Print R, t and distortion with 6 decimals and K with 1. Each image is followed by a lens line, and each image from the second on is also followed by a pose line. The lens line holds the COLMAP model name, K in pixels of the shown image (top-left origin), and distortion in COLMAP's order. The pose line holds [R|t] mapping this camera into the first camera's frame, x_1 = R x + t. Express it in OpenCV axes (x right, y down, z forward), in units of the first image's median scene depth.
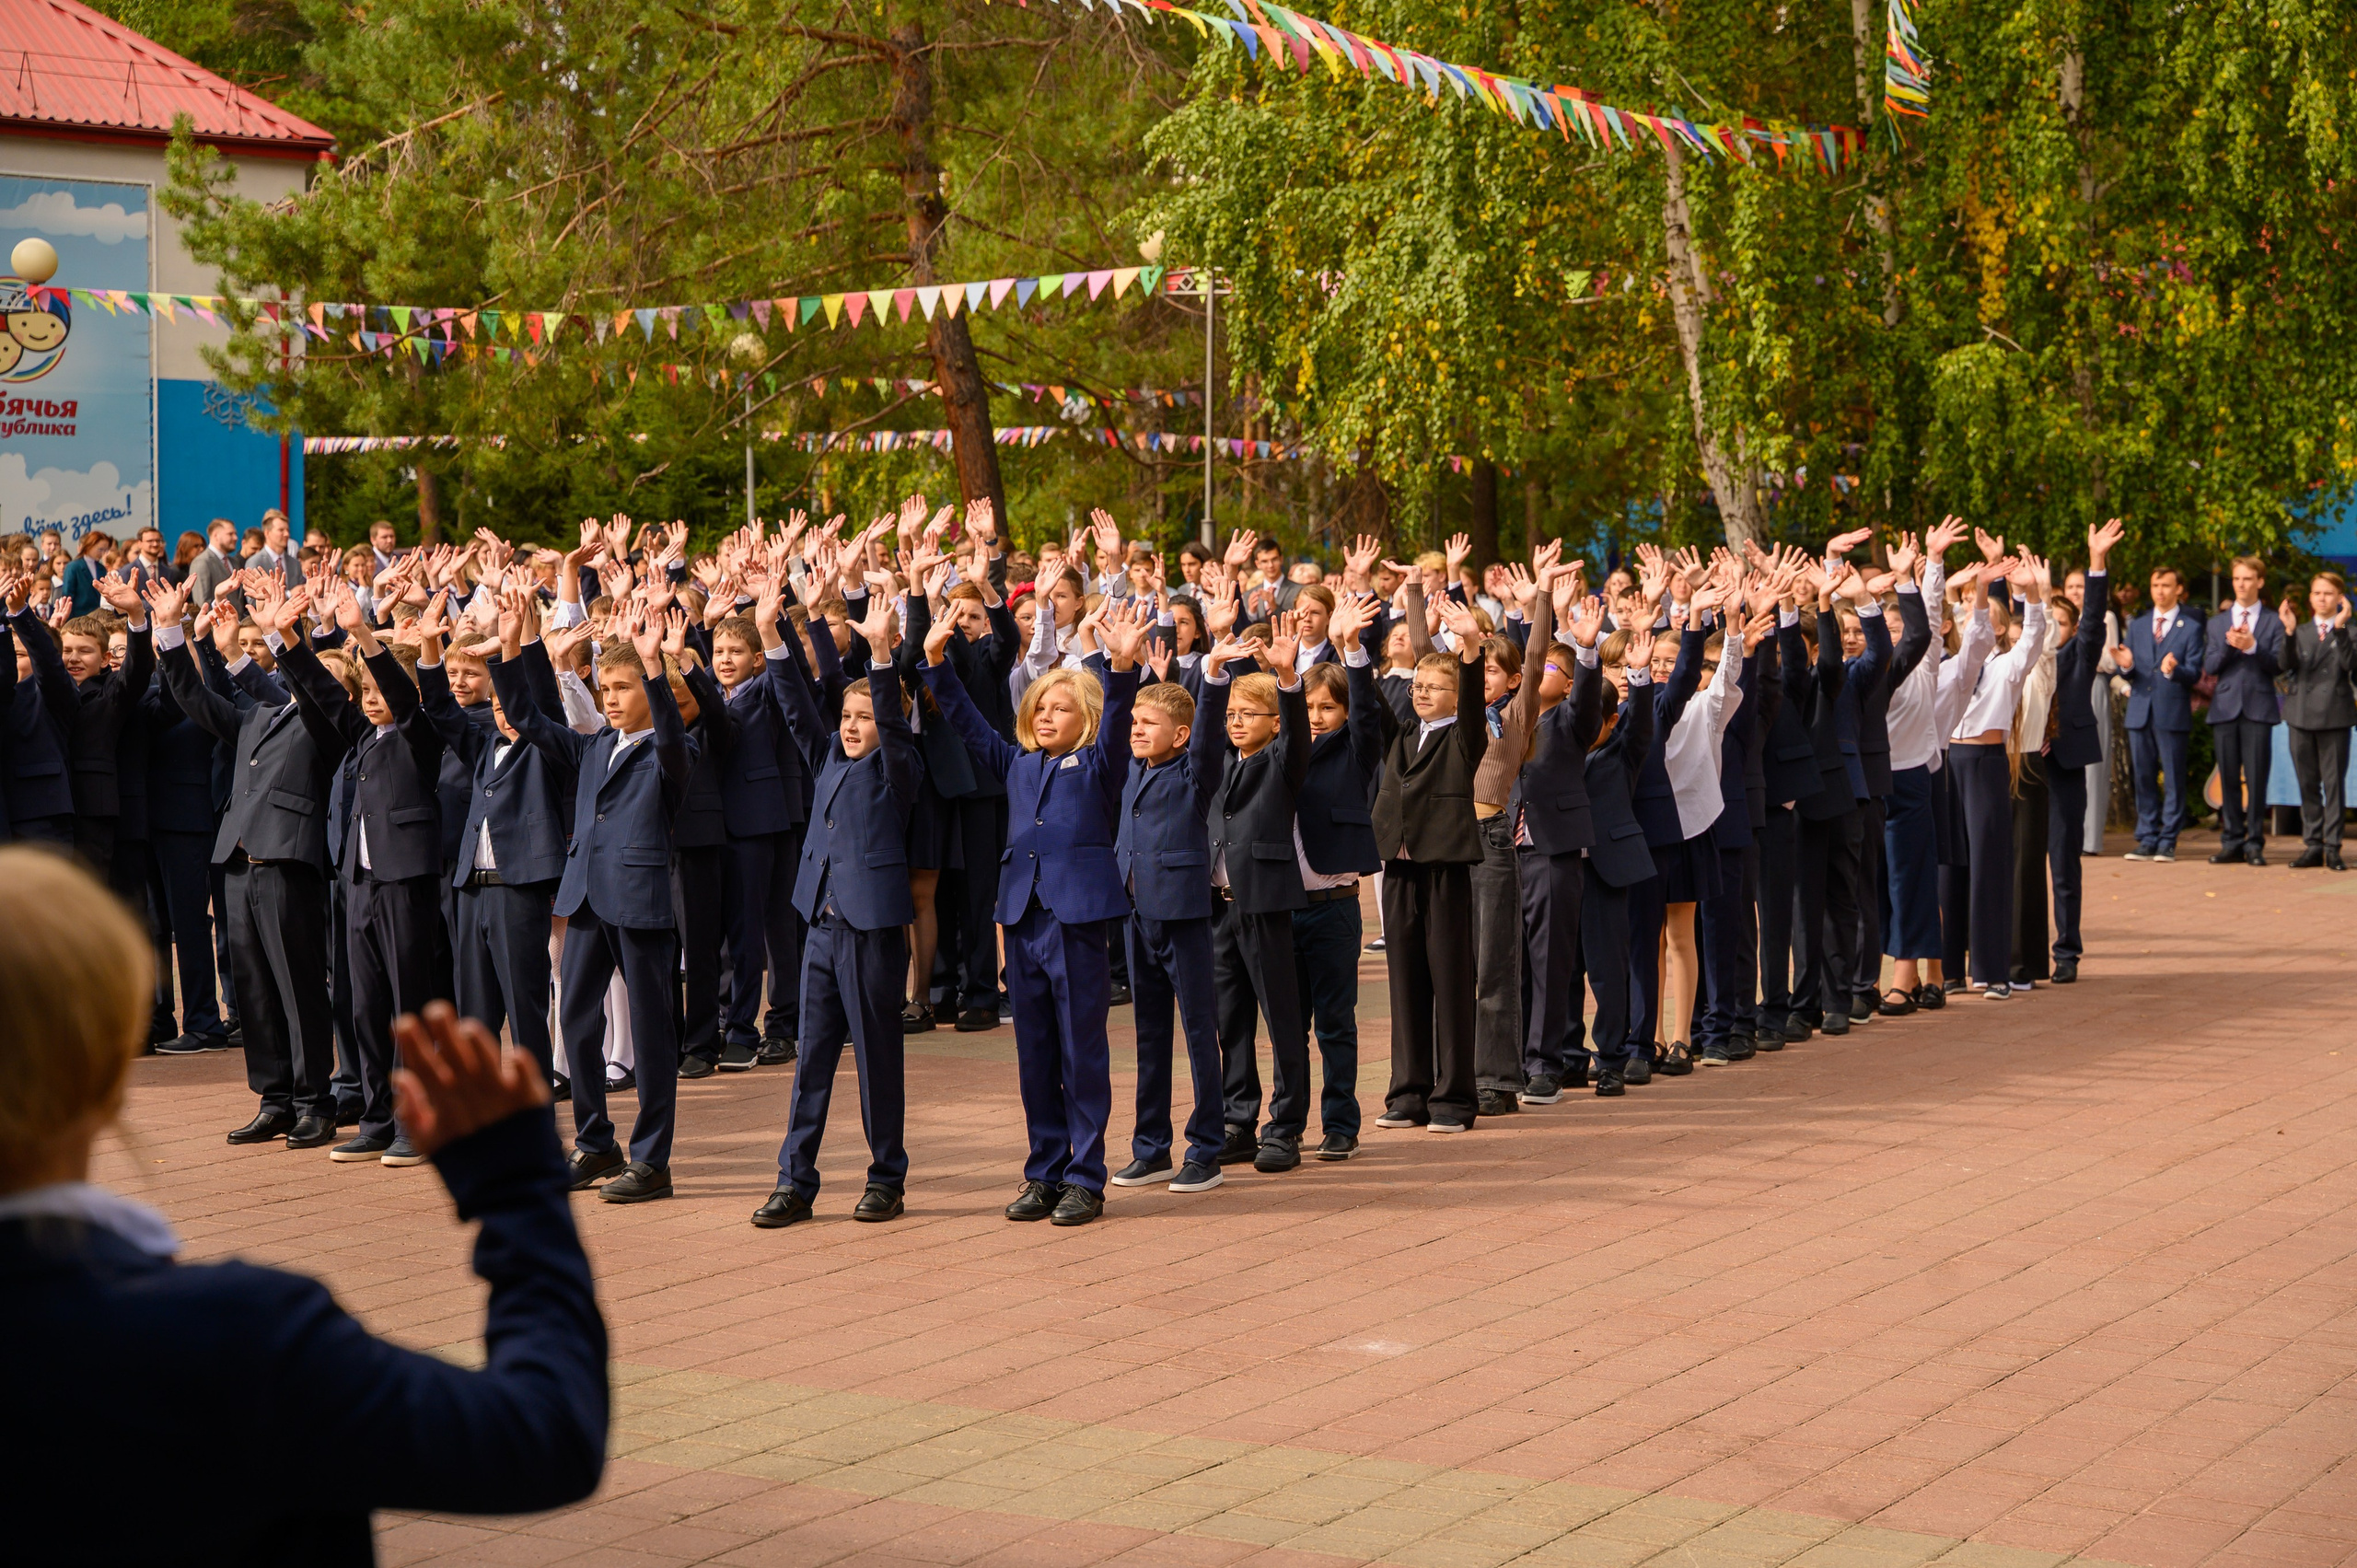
lens RADIAL K [[4543.6, 0, 1196.3], [0, 4543.6, 789.3], [0, 0, 1]] dist [0.249419, 0.232272]
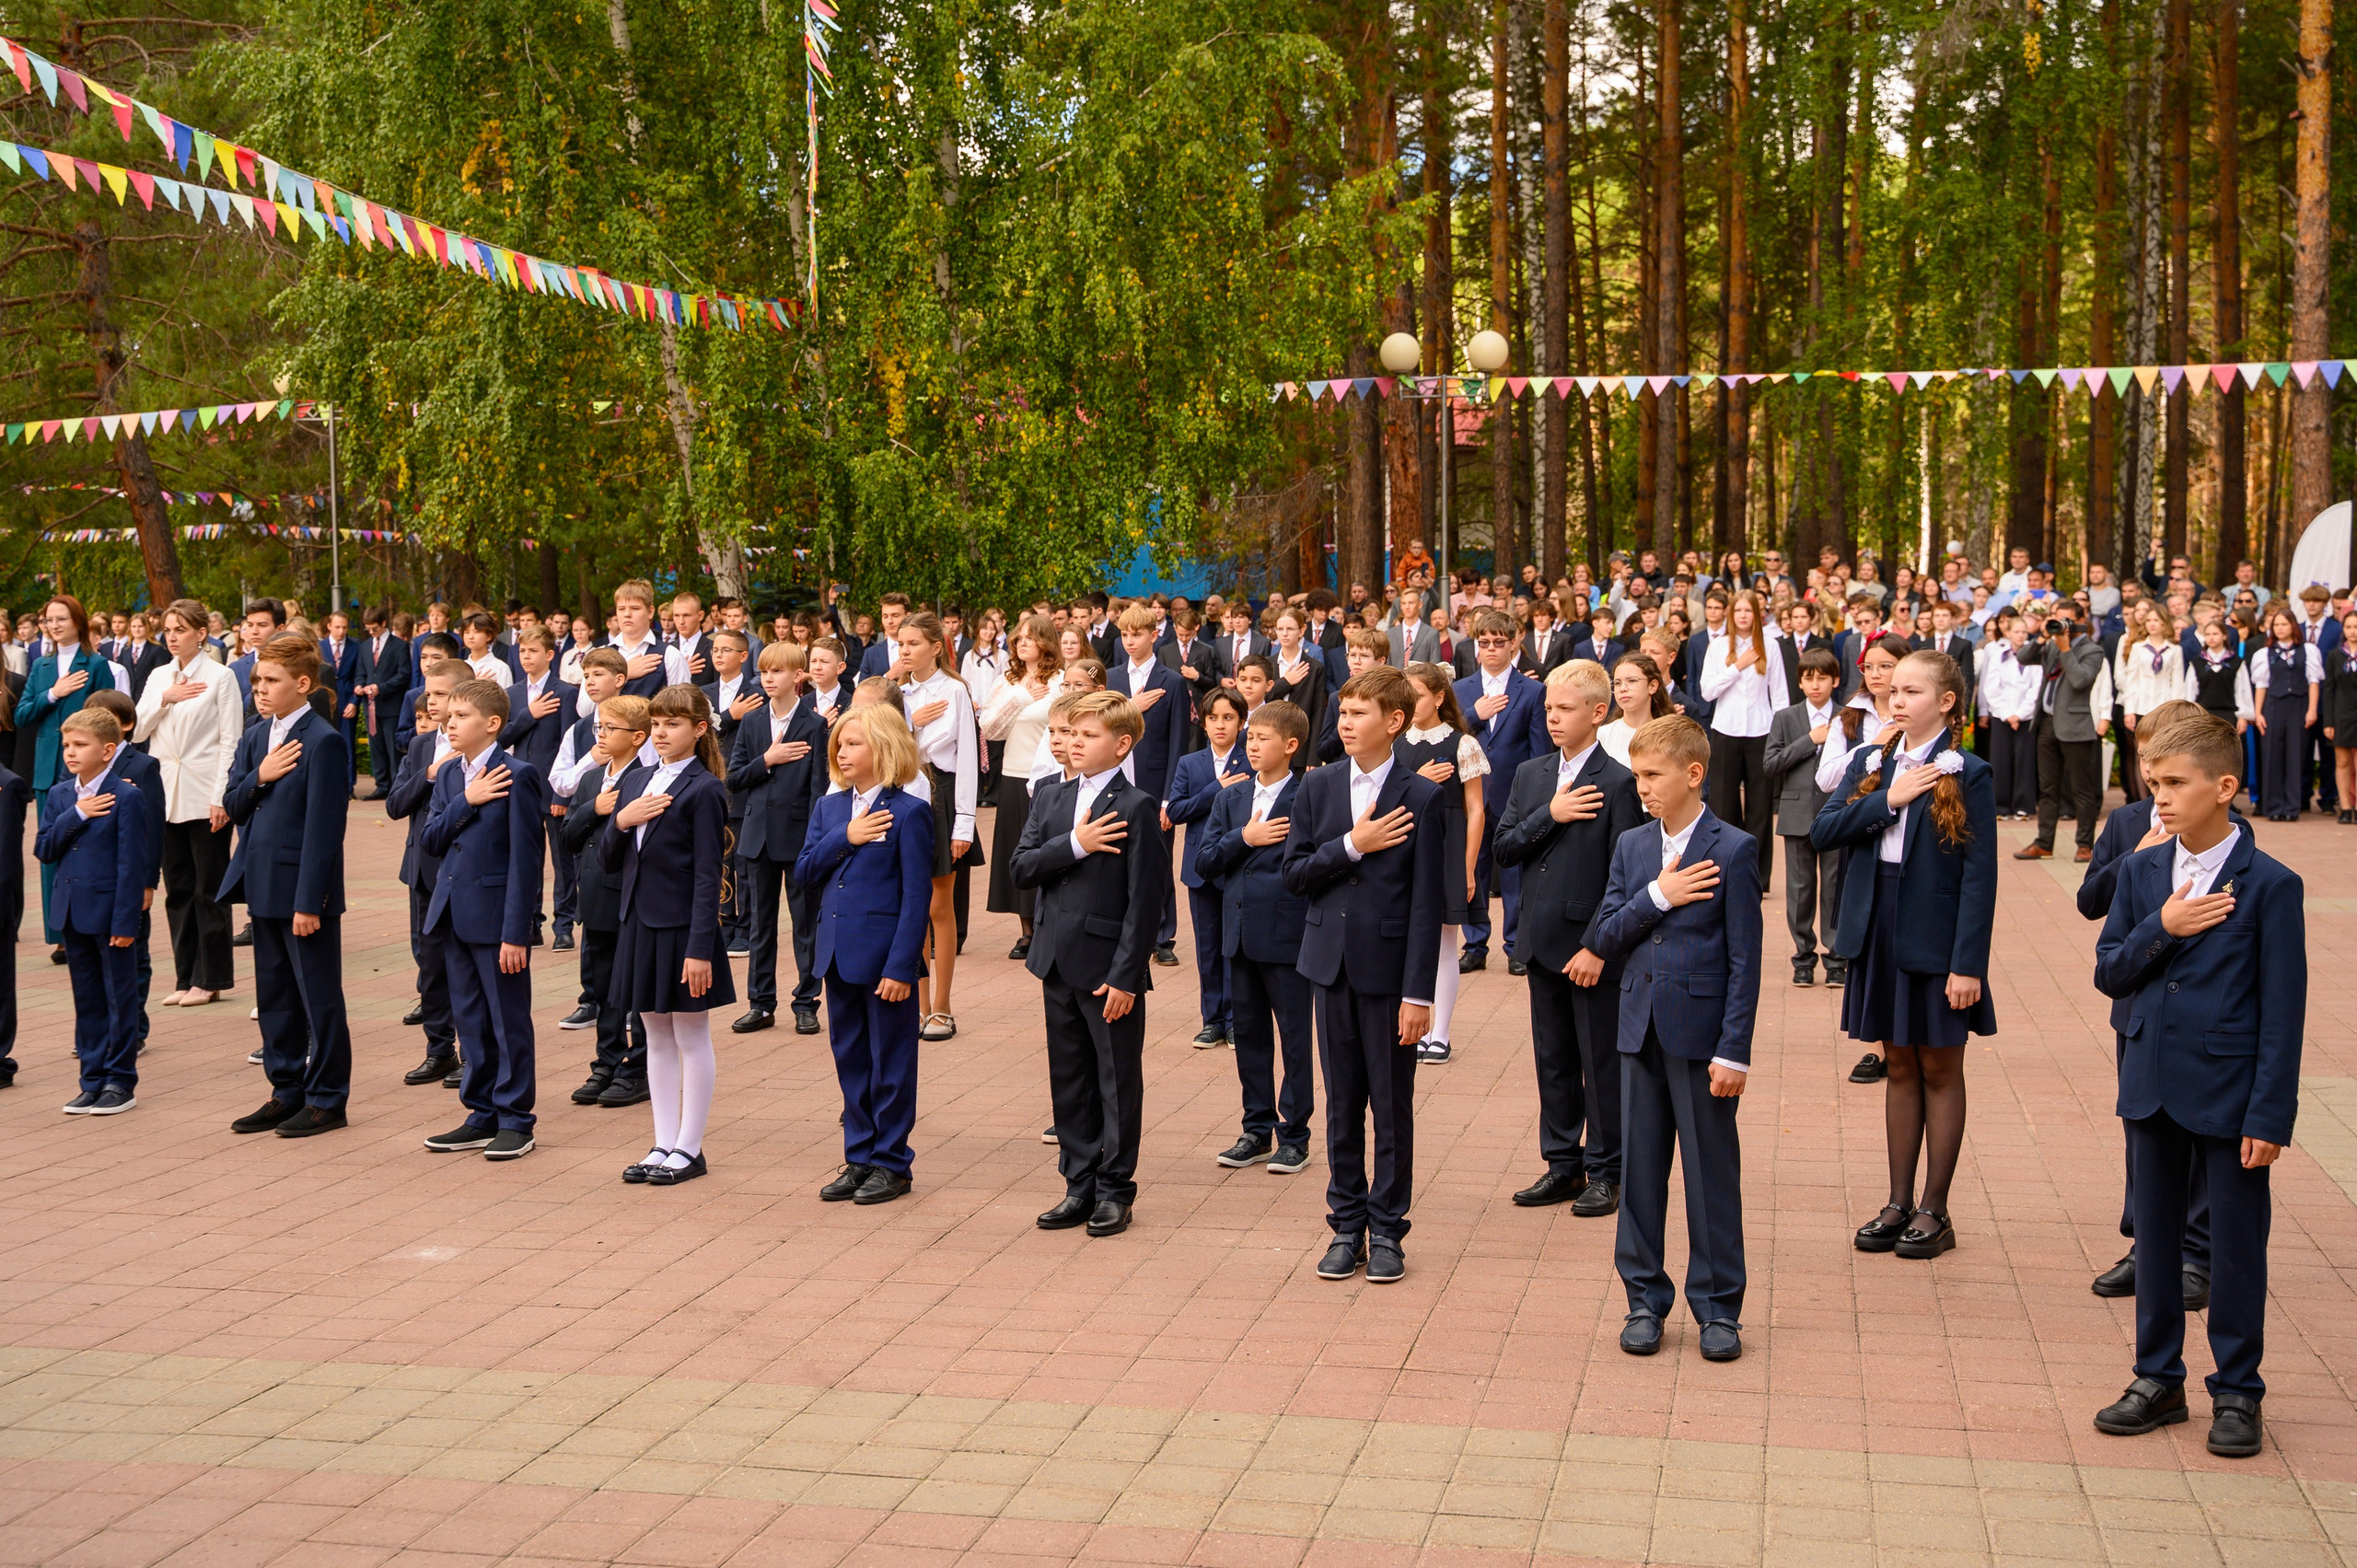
lens RADIAL K [[2897.2, 0, 1172.4], [0, 2897.2, 760.7], [0, 0, 1]] dist [0.010617, 0.183234]
pose [[0.964456, -0.036127, 0.261761, 0.016788], [0.036306, 0.999332, 0.004155, -0.001568], [-0.261736, 0.005496, 0.965124, 0.109724]]
